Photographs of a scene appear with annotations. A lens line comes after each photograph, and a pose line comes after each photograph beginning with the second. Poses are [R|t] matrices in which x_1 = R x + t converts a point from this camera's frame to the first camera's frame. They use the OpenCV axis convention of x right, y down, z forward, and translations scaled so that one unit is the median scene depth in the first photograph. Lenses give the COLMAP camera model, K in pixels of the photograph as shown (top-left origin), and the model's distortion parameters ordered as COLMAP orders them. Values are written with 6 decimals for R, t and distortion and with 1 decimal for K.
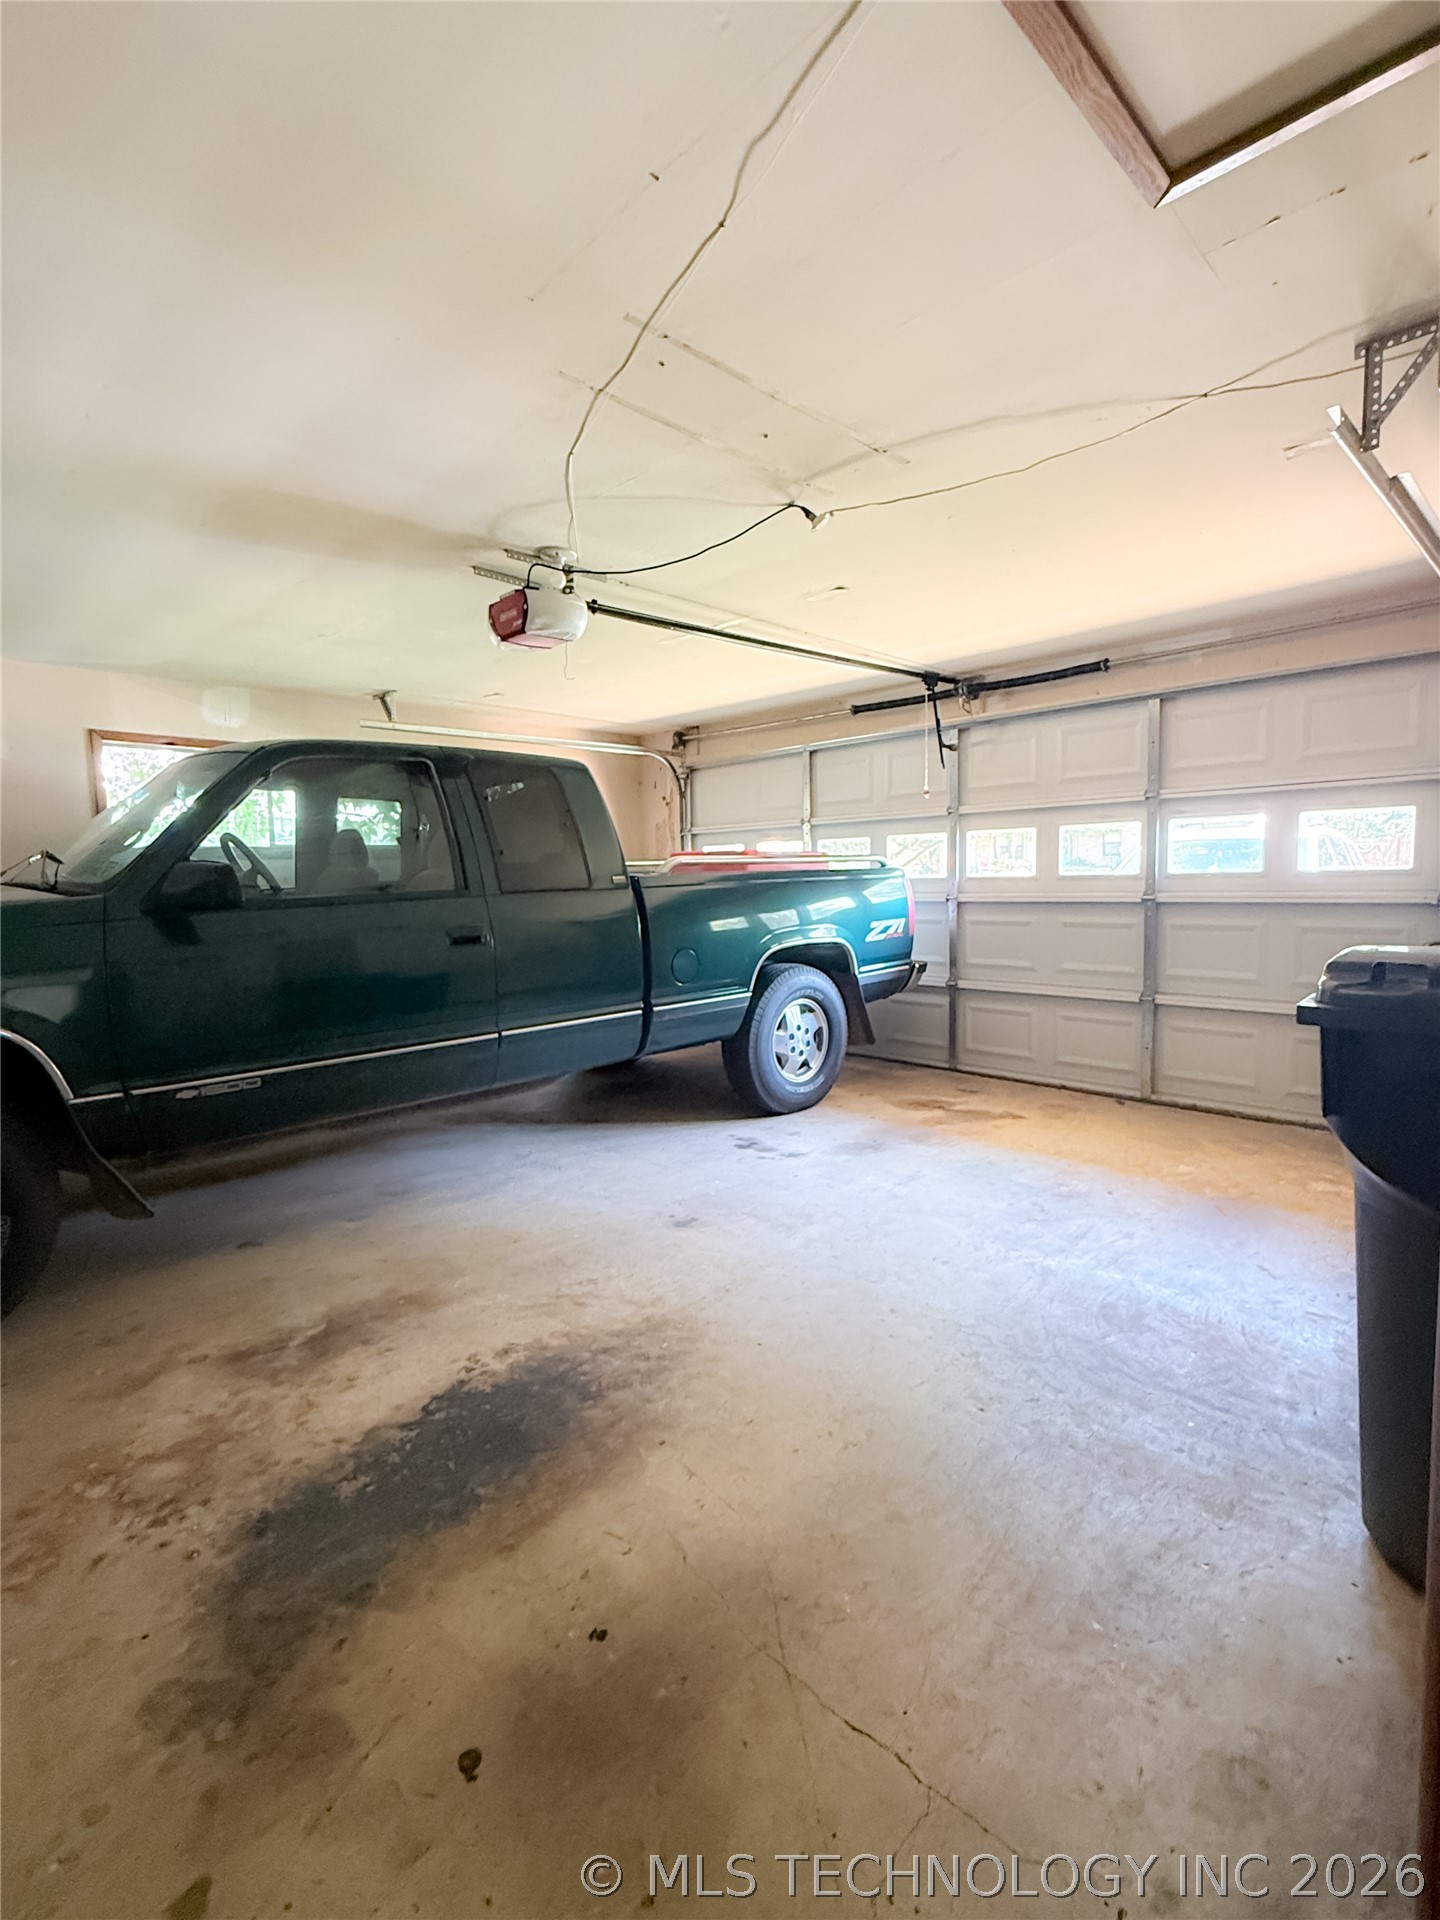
lens RADIAL K [[894.1, 0, 714.3], [0, 894.1, 959.3], [0, 0, 1]] dist [-0.002667, -0.000854]
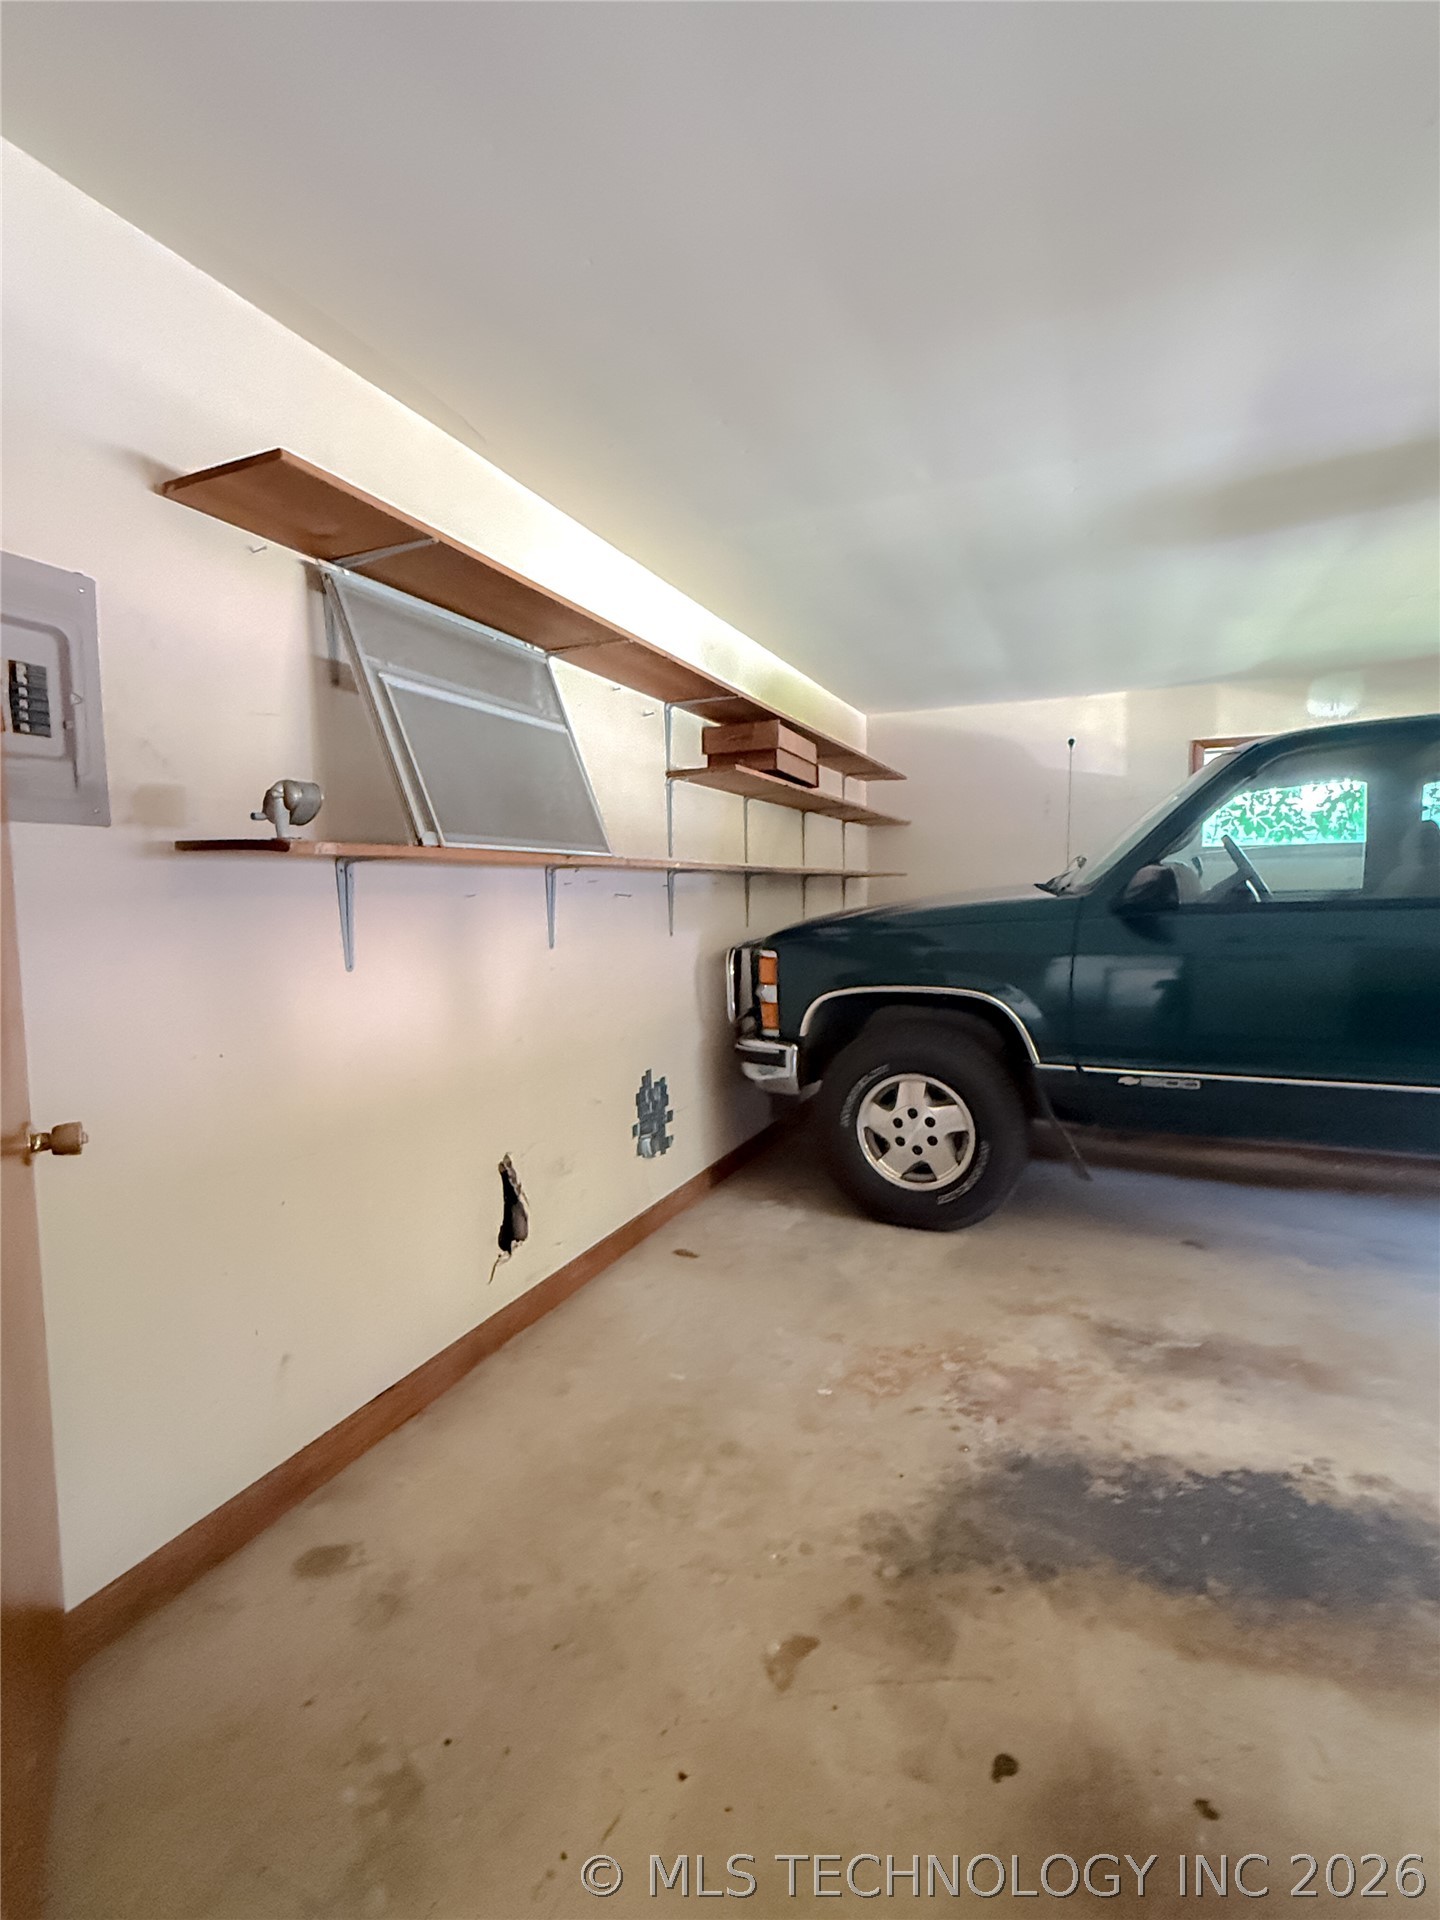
lens RADIAL K [[894.1, 0, 717.3], [0, 894.1, 961.5], [0, 0, 1]] dist [-0.002667, -0.000854]
pose [[0.375741, 0.087324, -0.922601, 0.277211], [-0.078246, 0.994985, 0.062309, -0.027856], [0.923415, 0.048777, 0.380690, 0.162482]]
